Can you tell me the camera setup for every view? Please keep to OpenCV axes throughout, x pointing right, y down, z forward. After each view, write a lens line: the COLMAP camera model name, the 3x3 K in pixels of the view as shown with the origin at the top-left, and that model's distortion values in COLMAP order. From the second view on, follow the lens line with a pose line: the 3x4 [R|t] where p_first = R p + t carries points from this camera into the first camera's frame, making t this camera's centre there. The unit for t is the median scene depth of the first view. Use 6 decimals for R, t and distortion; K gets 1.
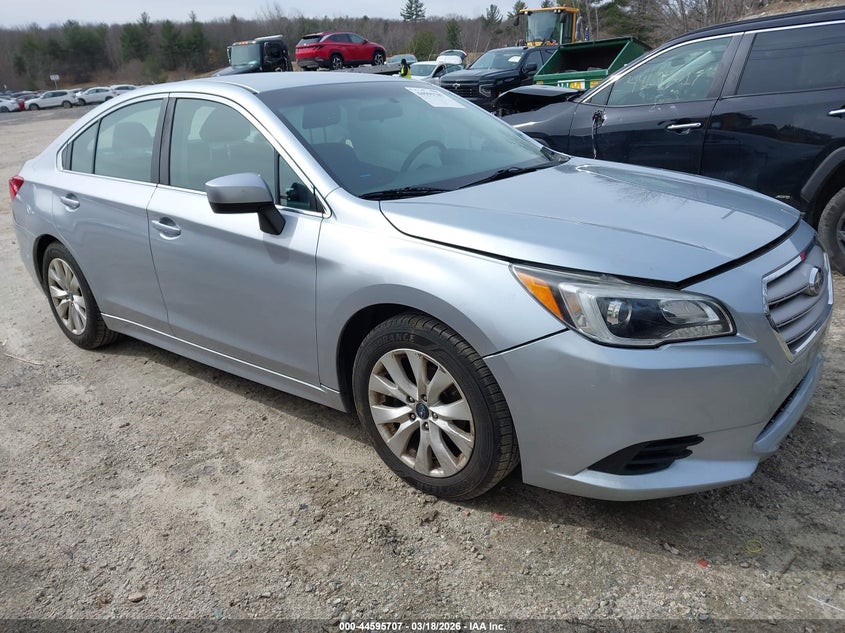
lens RADIAL K [[641.1, 0, 433.2], [0, 641.1, 317.1], [0, 0, 1]] dist [0.005004, 0.003333]
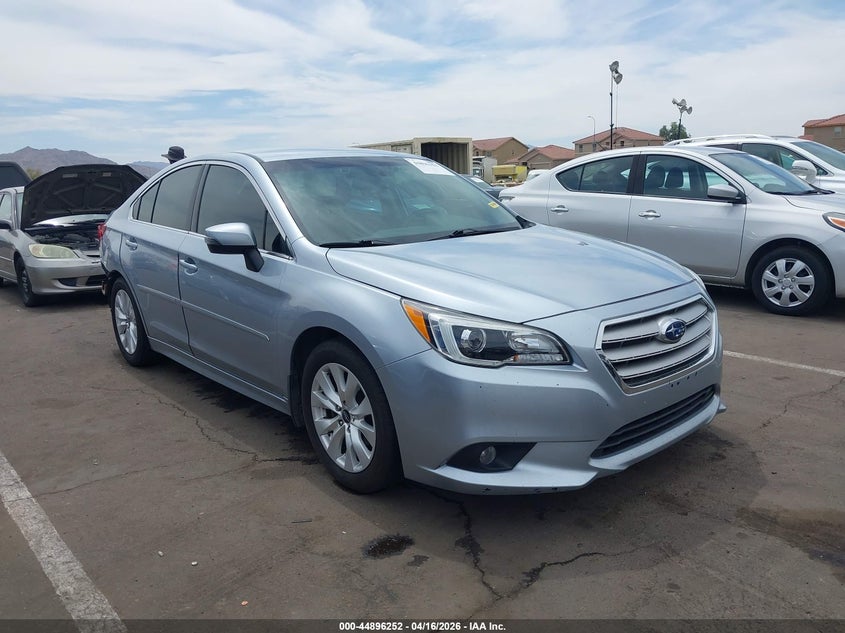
lens RADIAL K [[641.1, 0, 433.2], [0, 641.1, 317.1], [0, 0, 1]] dist [0.005004, 0.003333]
pose [[0.989843, 0.061835, -0.128009, 0.285518], [-0.074858, 0.992212, -0.099553, 0.062747], [0.120856, 0.108125, 0.986764, -0.205659]]
